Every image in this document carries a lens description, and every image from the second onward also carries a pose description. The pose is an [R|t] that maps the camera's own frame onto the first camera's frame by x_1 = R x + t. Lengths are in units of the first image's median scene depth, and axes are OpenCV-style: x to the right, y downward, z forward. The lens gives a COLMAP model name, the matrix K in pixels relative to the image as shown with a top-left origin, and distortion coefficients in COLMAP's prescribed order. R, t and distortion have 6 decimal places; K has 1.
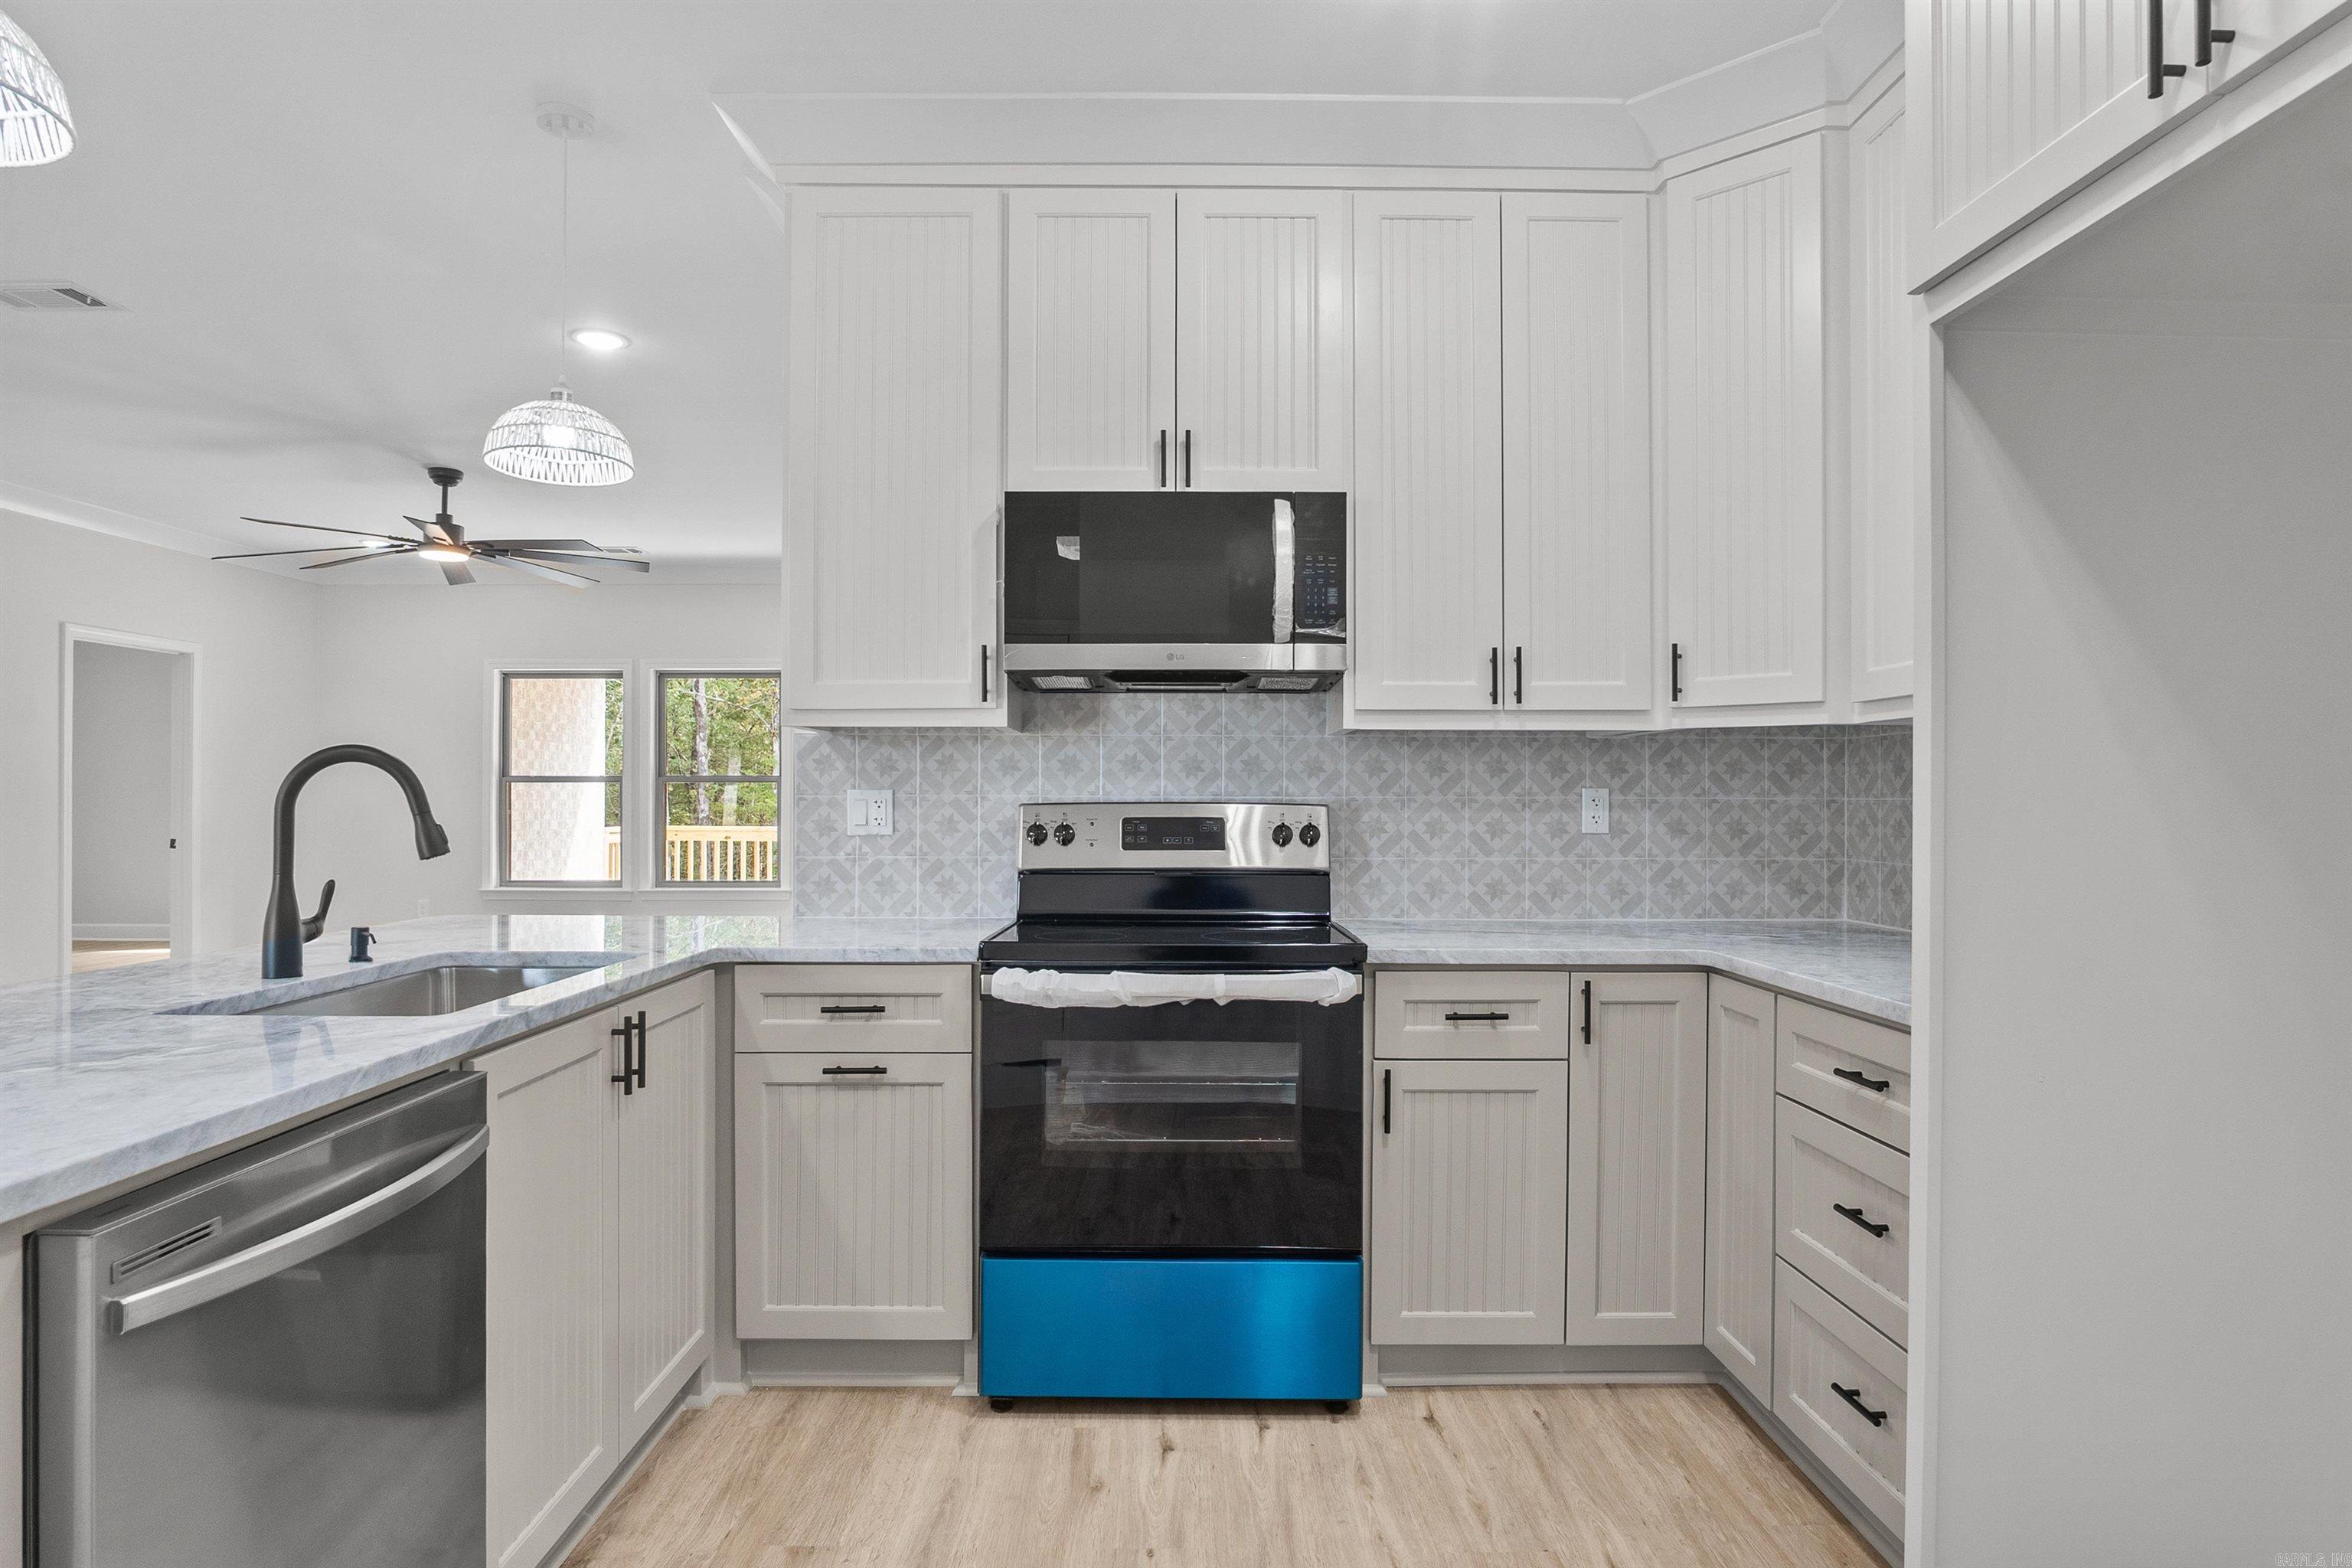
lens RADIAL K [[1261.8, 0, 1187.9], [0, 1261.8, 790.0], [0, 0, 1]] dist [-0.037382, 0.010709]
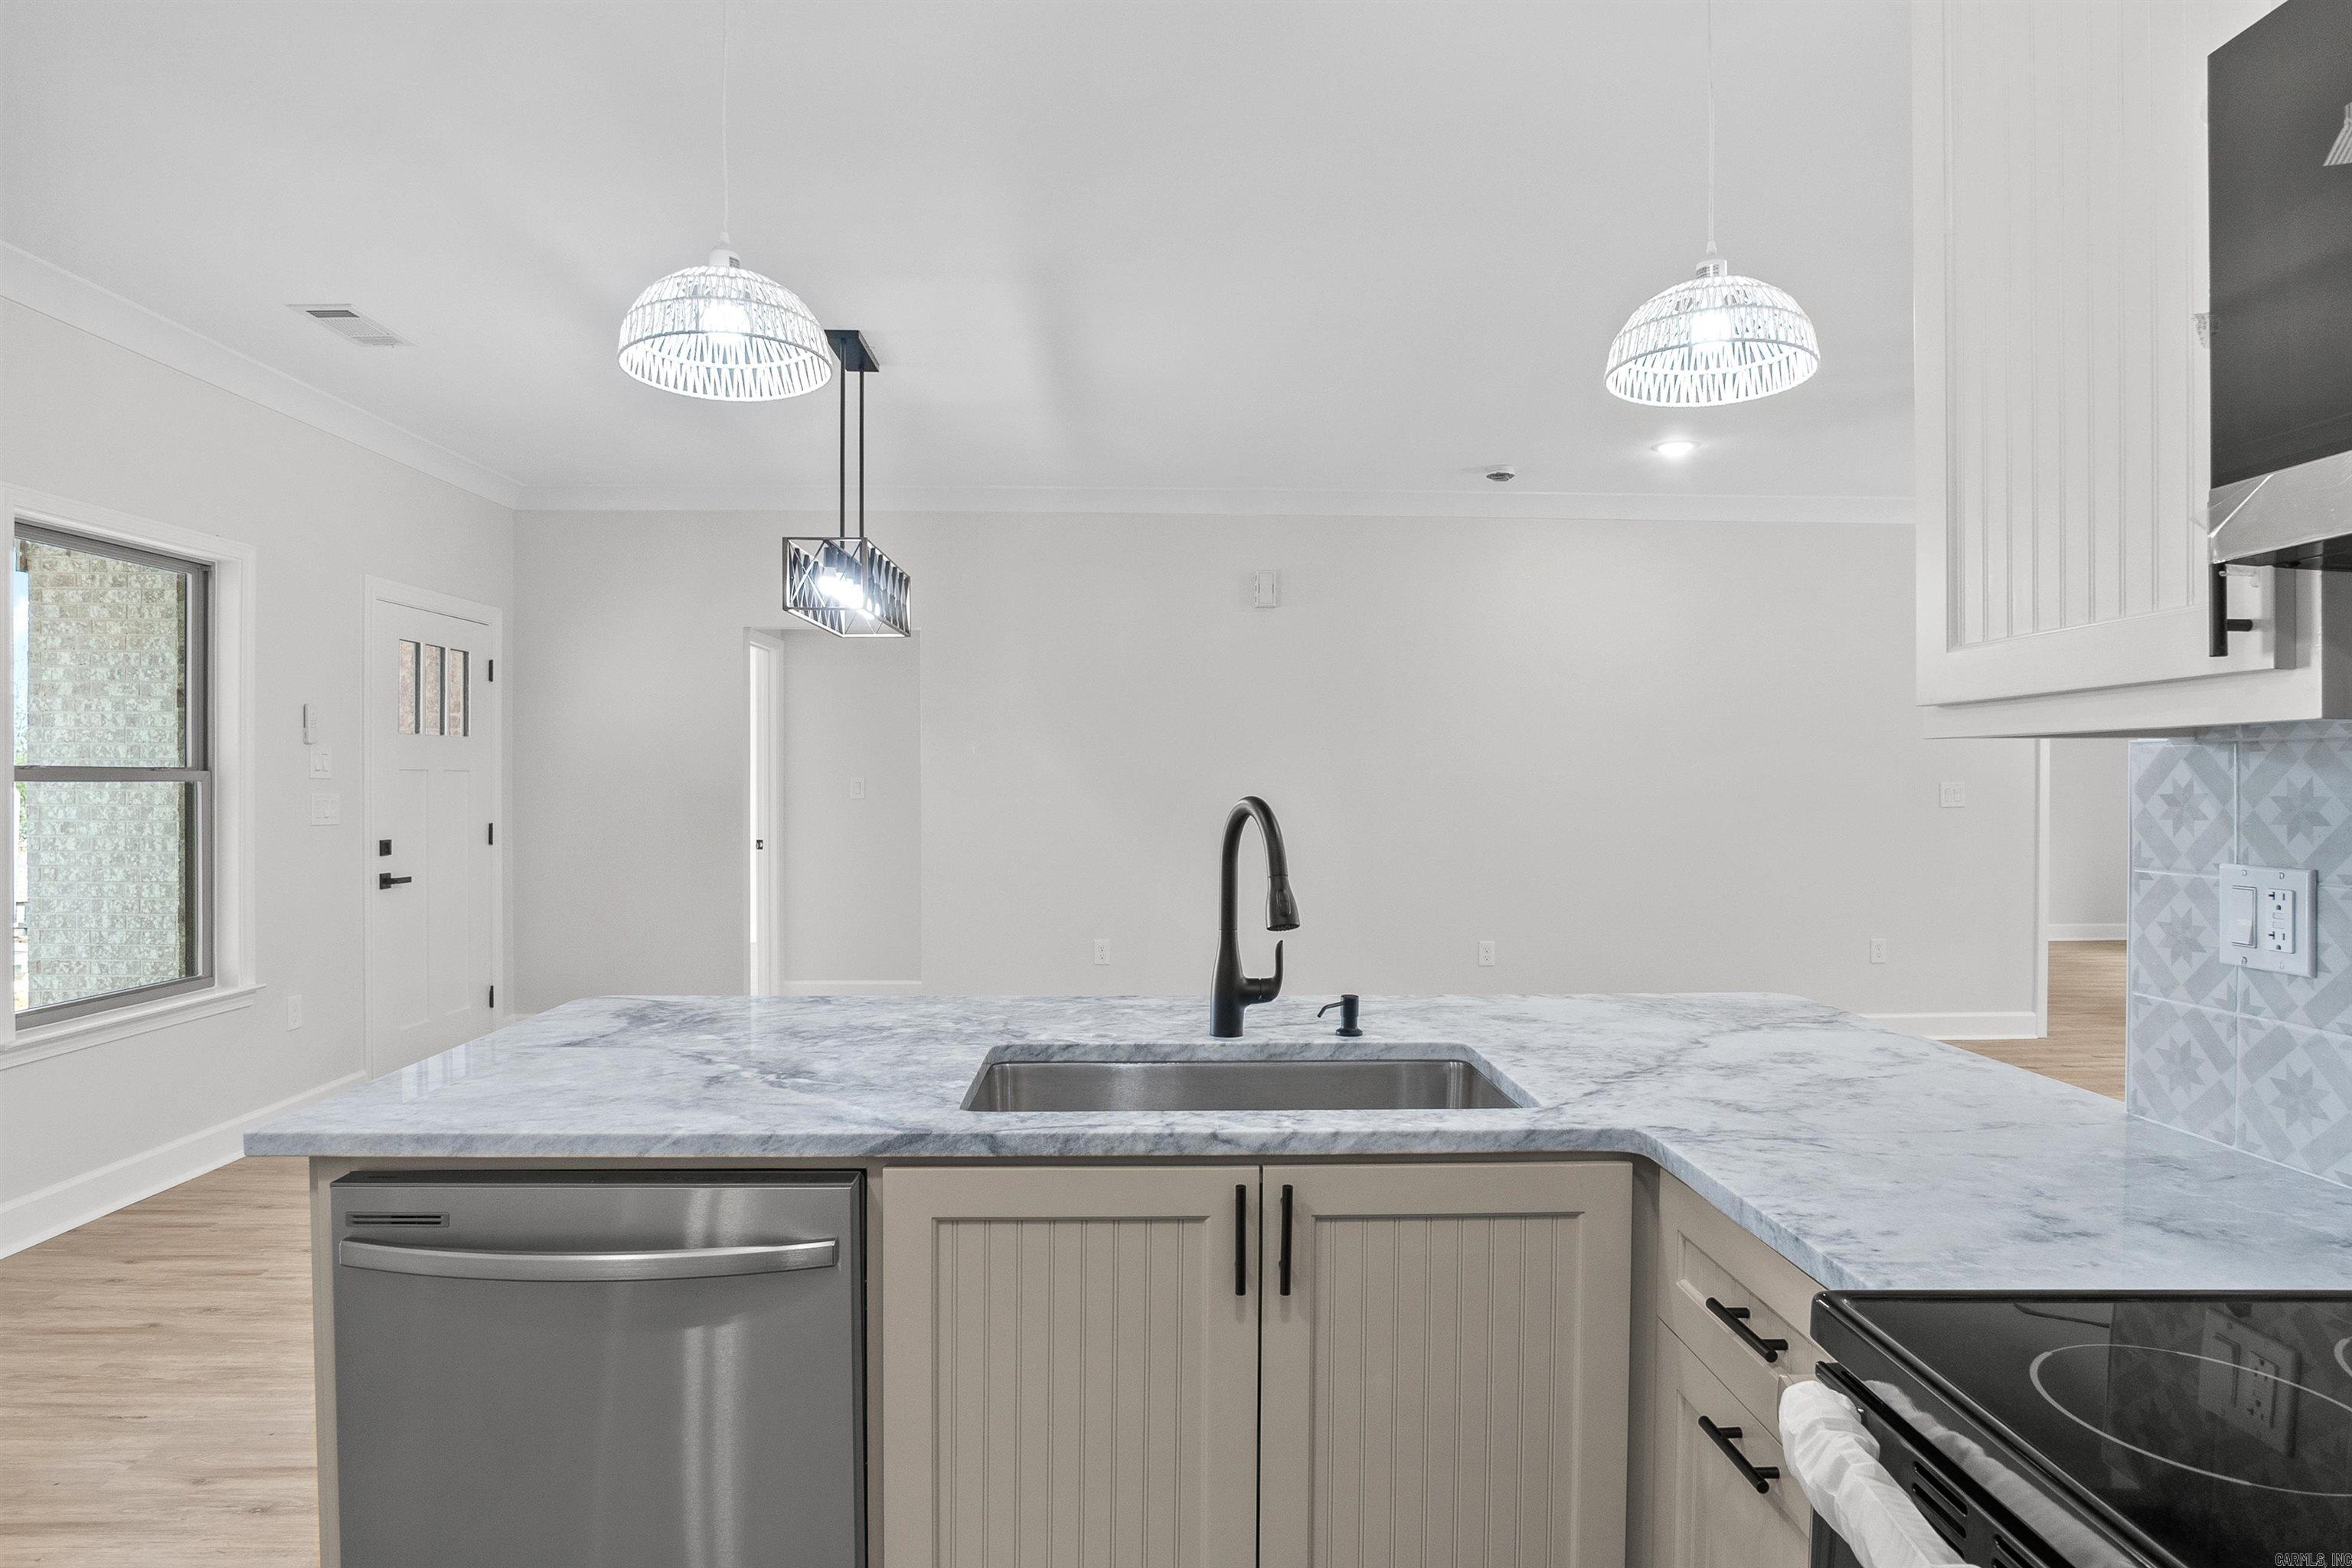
lens RADIAL K [[1274.1, 0, 1173.3], [0, 1274.1, 794.9], [0, 0, 1]] dist [-0.028366, 0.000295]
pose [[0.000957, 0.011180, -0.999937, 0.177314], [0.006915, 0.999914, 0.011187, -0.032336], [0.999976, -0.006925, 0.000880, 0.623273]]
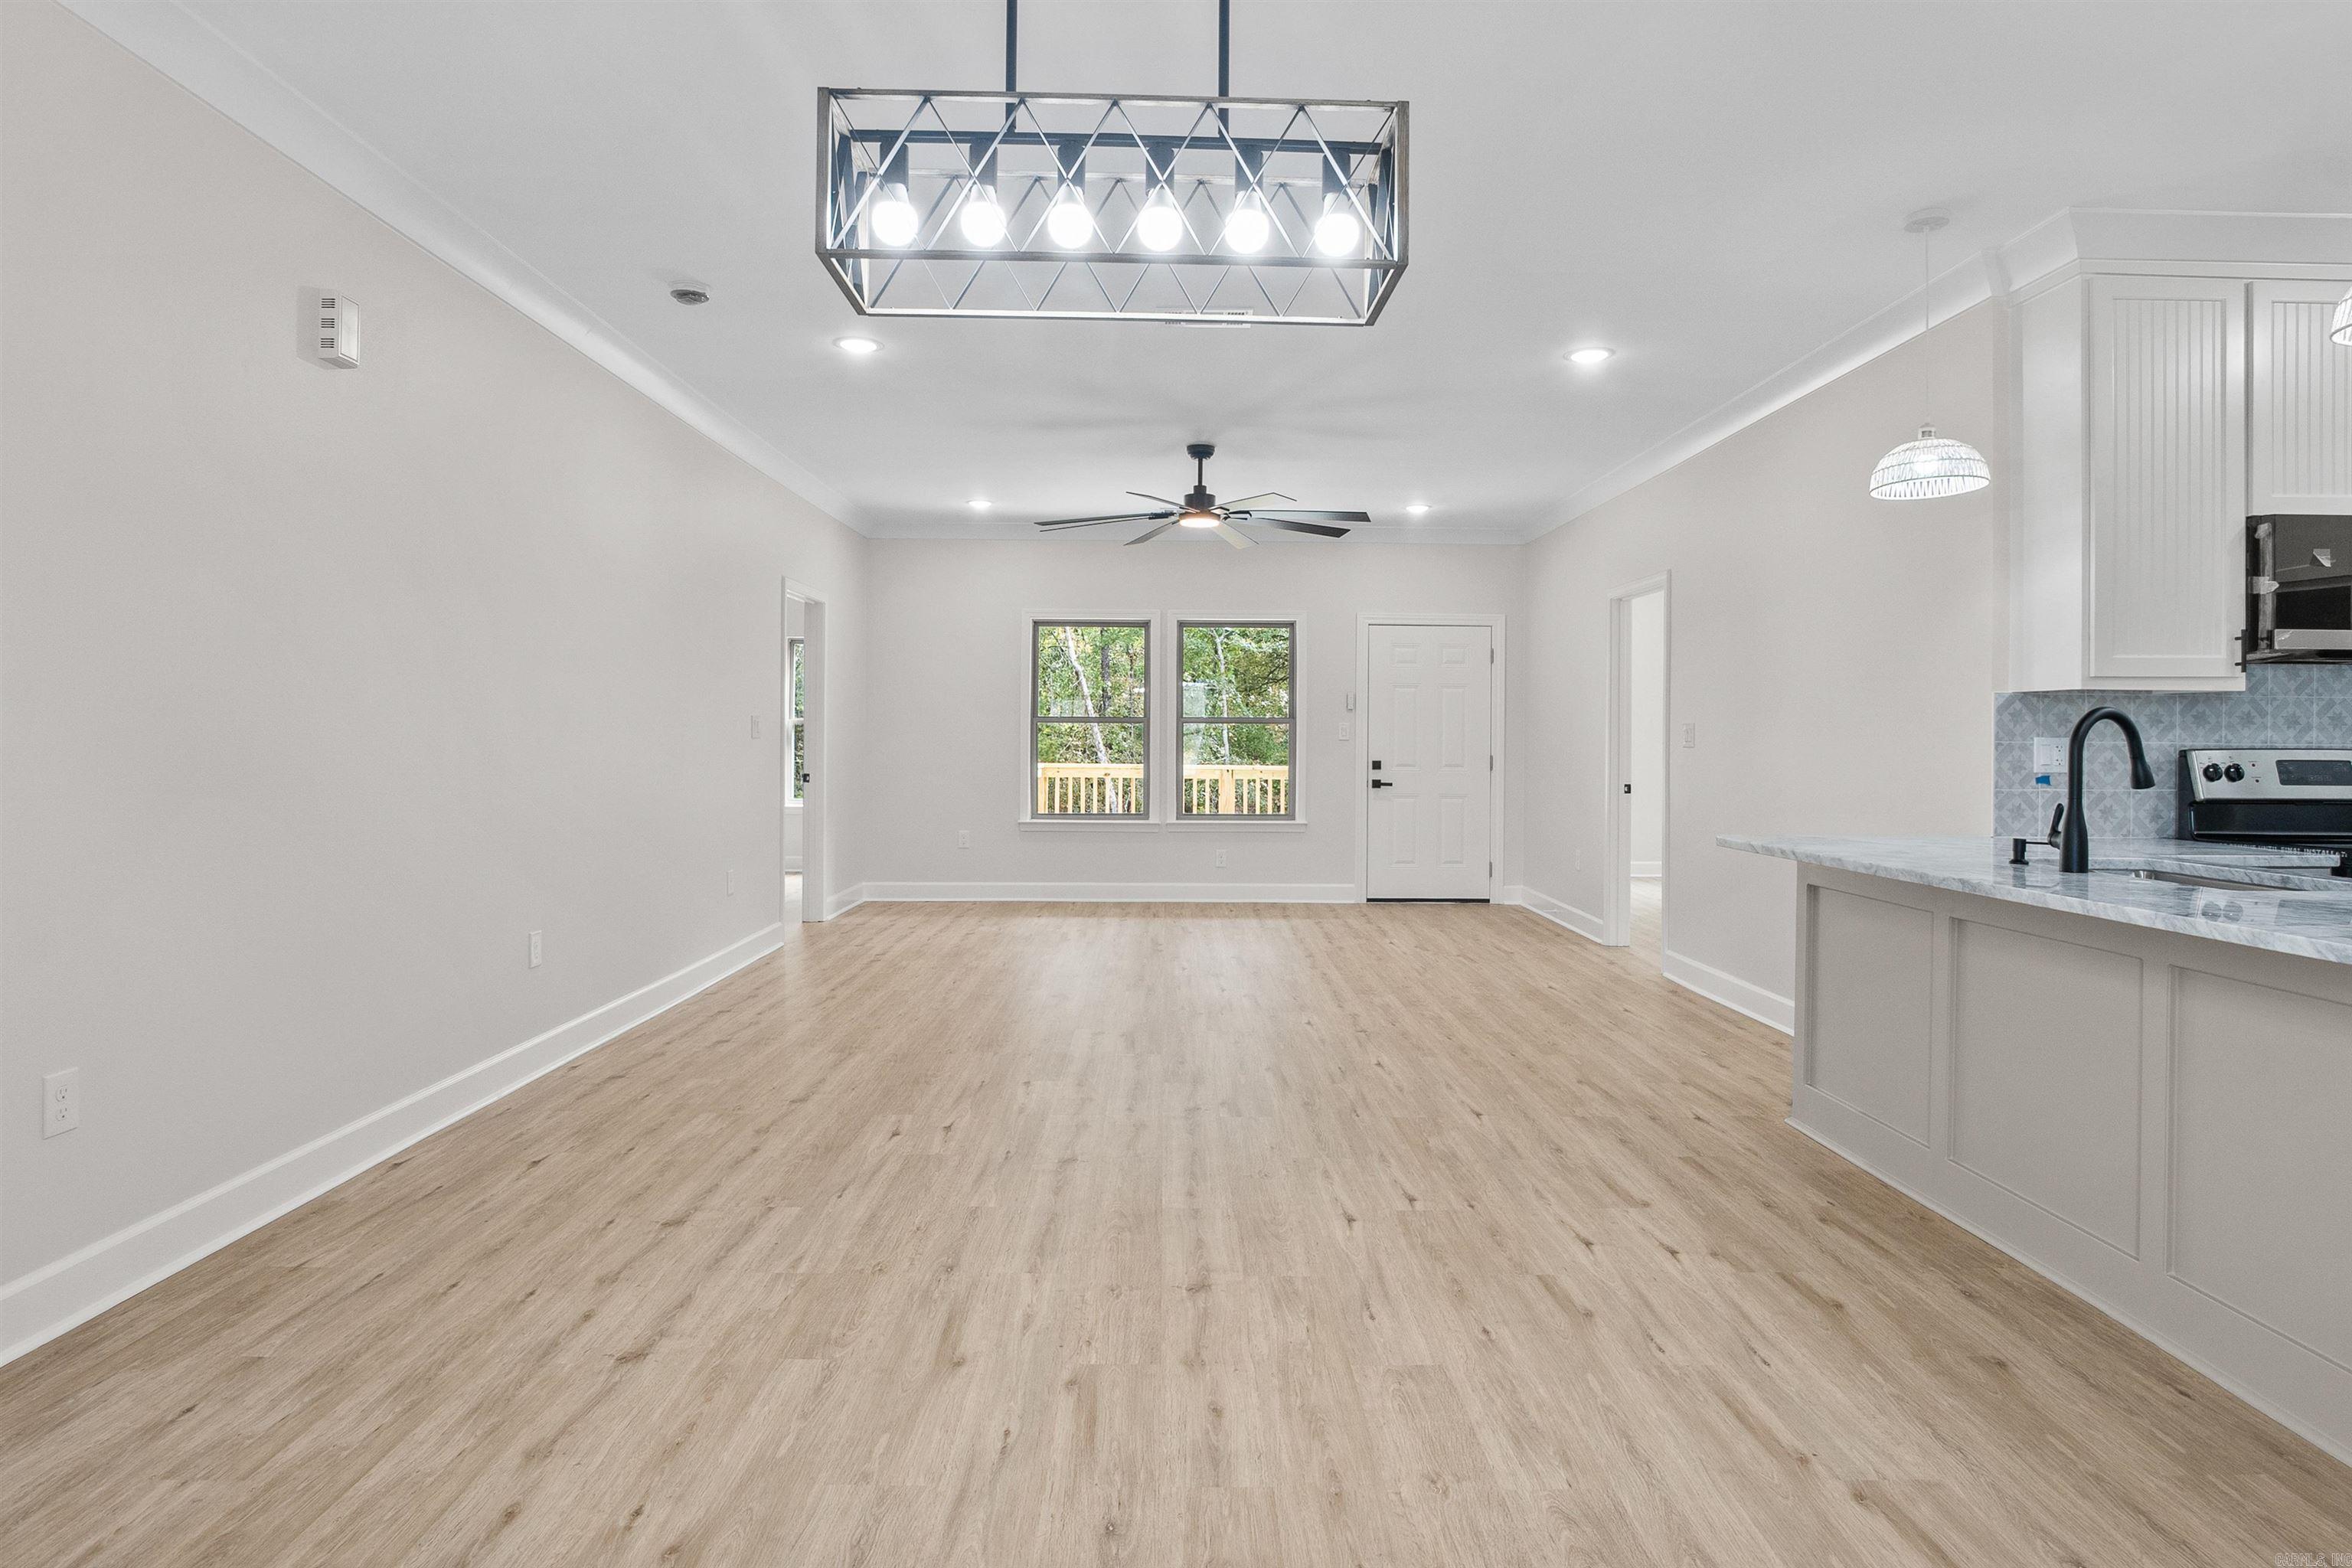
lens RADIAL K [[1256.5, 0, 1175.8], [0, 1256.5, 766.6], [0, 0, 1]] dist [-0.016376, -0.000655]
pose [[0.999912, 0.006443, 0.011579, -1.158232], [-0.006779, 0.999551, 0.029177, -0.001345], [-0.011386, -0.029252, 0.999507, -0.257205]]
